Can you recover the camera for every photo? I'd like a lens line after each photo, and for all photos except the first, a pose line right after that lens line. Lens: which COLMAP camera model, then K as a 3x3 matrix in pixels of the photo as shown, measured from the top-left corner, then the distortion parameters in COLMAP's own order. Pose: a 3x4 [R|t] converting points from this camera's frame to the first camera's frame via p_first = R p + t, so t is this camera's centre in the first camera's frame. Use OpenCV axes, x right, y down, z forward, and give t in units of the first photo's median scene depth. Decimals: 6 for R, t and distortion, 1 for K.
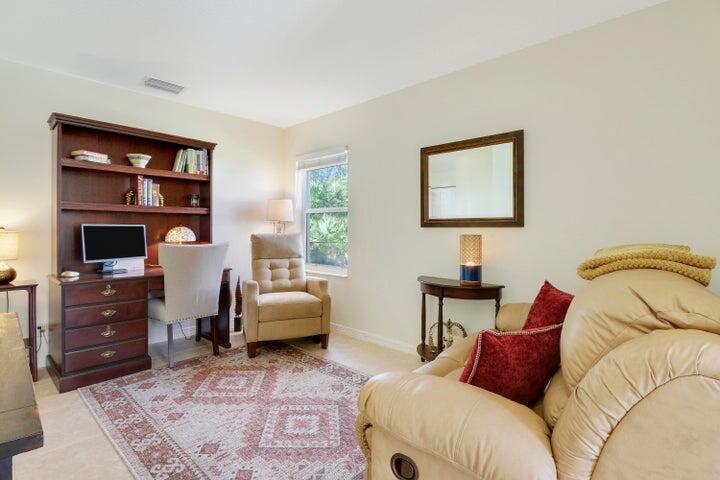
lens RADIAL K [[348.6, 0, 351.4], [0, 348.6, 232.8], [0, 0, 1]] dist [-0.000229, -0.012429]
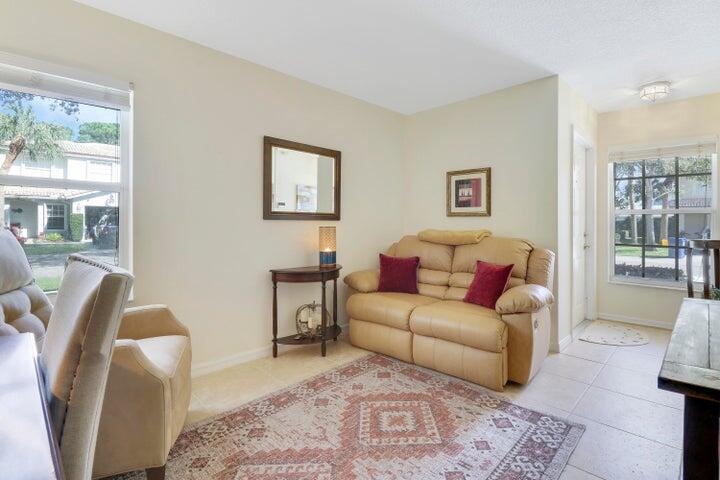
lens RADIAL K [[356.5, 0, 363.2], [0, 356.5, 221.3], [0, 0, 1]] dist [-0.000699, -0.000207]
pose [[0.006447, -0.002622, 0.999976, -0.929709], [0.000818, 0.999996, 0.002616, -0.016245], [-0.999979, 0.000801, 0.006449, 0.877820]]
